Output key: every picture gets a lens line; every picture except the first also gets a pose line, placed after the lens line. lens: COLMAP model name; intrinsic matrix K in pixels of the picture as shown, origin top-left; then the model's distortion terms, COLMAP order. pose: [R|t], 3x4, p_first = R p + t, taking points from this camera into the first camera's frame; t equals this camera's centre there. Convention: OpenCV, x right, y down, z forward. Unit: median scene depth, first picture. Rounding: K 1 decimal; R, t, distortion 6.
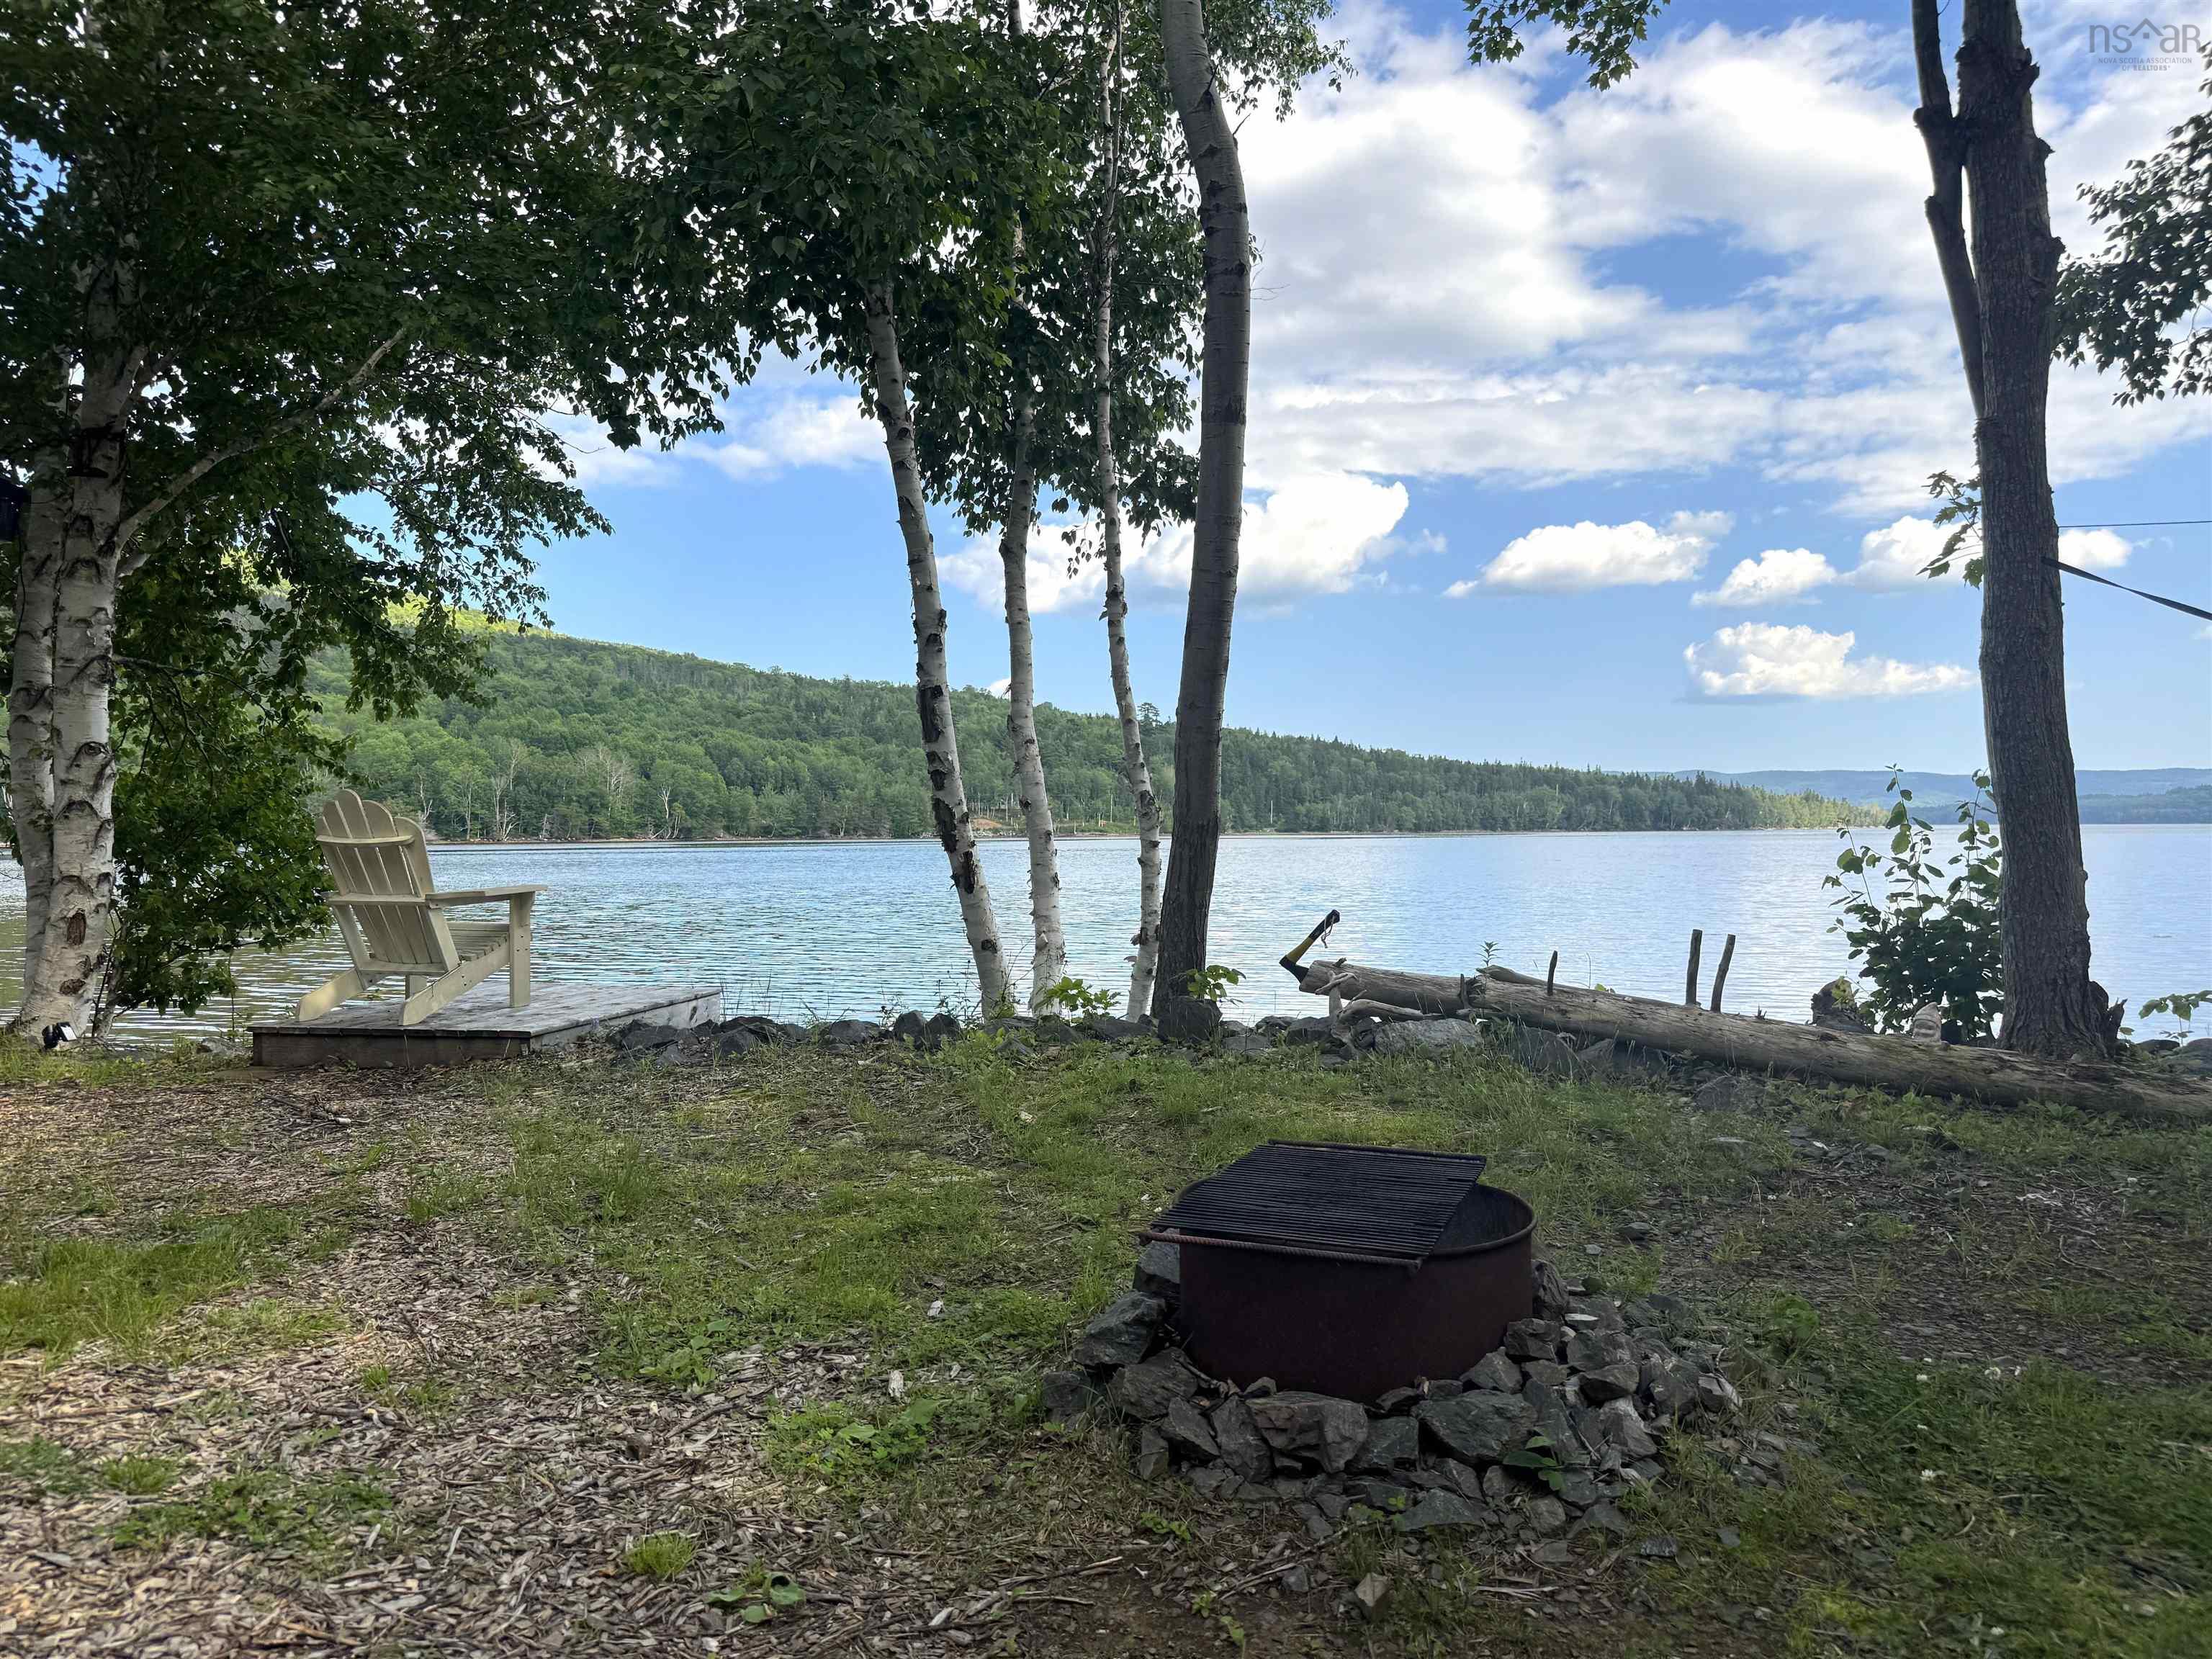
lens RADIAL K [[1549.0, 0, 1106.2], [0, 1549.0, 820.6], [0, 0, 1]] dist [0.121854, -0.208867]
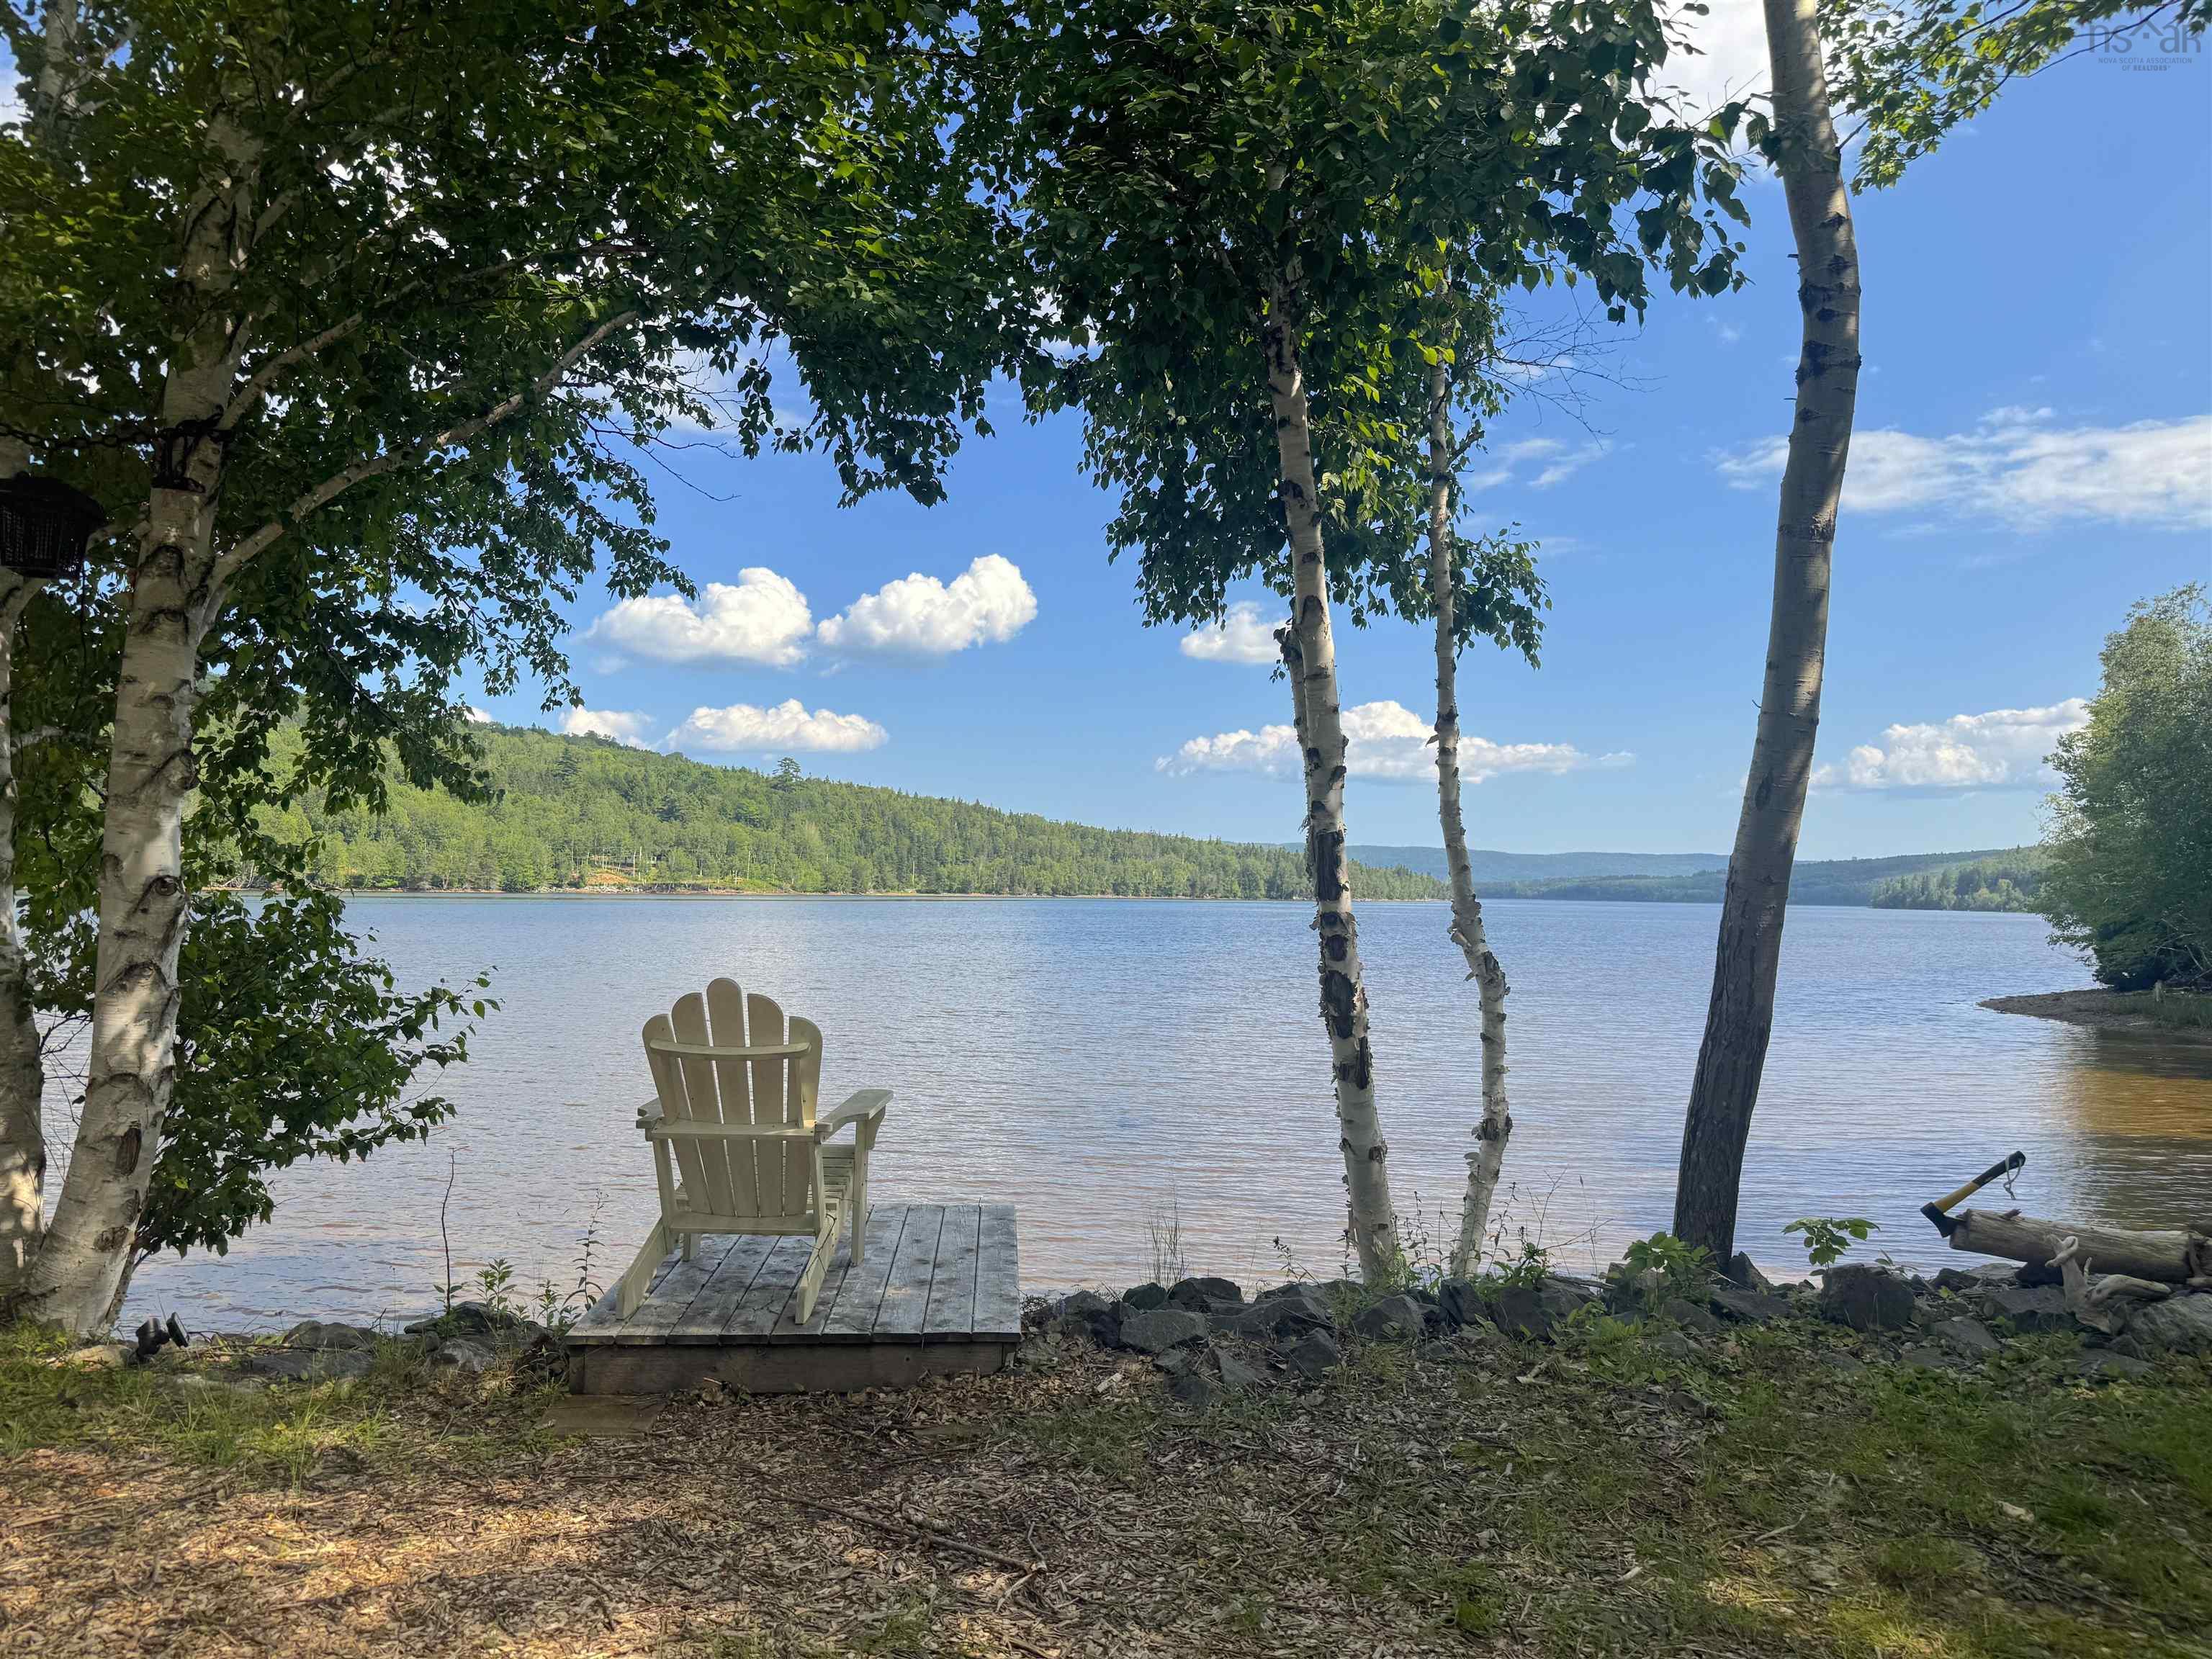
lens RADIAL K [[1549.0, 0, 1106.2], [0, 1549.0, 820.6], [0, 0, 1]] dist [0.121854, -0.208867]
pose [[0.971028, 0.033591, 0.236593, -0.338250], [-0.024559, 0.998856, -0.041022, -0.045938], [-0.237700, 0.034023, 0.970743, 0.197036]]
